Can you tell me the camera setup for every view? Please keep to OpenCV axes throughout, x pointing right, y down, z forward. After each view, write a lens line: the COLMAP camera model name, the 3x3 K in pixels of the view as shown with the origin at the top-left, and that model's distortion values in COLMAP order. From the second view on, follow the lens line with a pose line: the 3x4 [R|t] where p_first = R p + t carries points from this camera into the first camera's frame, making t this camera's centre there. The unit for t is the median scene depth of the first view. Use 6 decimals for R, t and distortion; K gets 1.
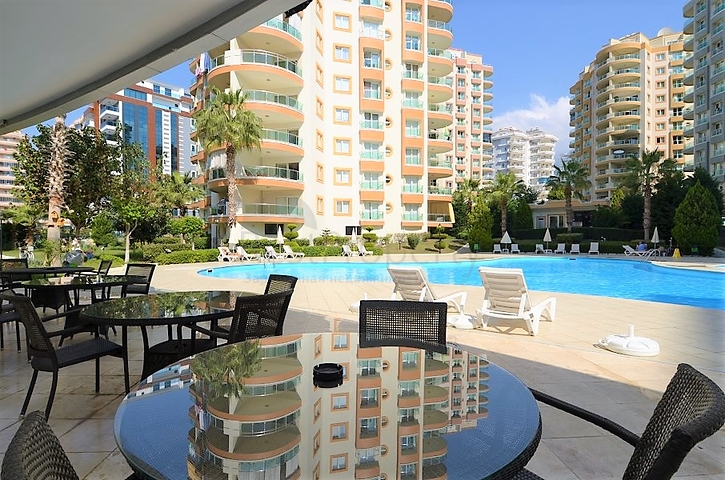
lens RADIAL K [[375.5, 0, 359.6], [0, 375.5, 248.0], [0, 0, 1]] dist [0.002269, -0.021099]
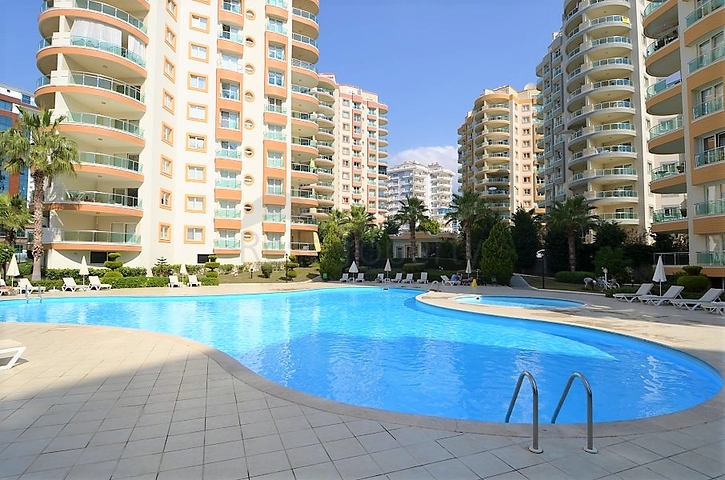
lens RADIAL K [[375.5, 0, 359.6], [0, 375.5, 248.0], [0, 0, 1]] dist [0.002269, -0.021099]
pose [[0.981042, 0.013334, 0.193336, 0.161551], [-0.000901, 0.997933, -0.064255, -0.010504], [-0.193793, 0.062863, 0.979026, -0.031633]]
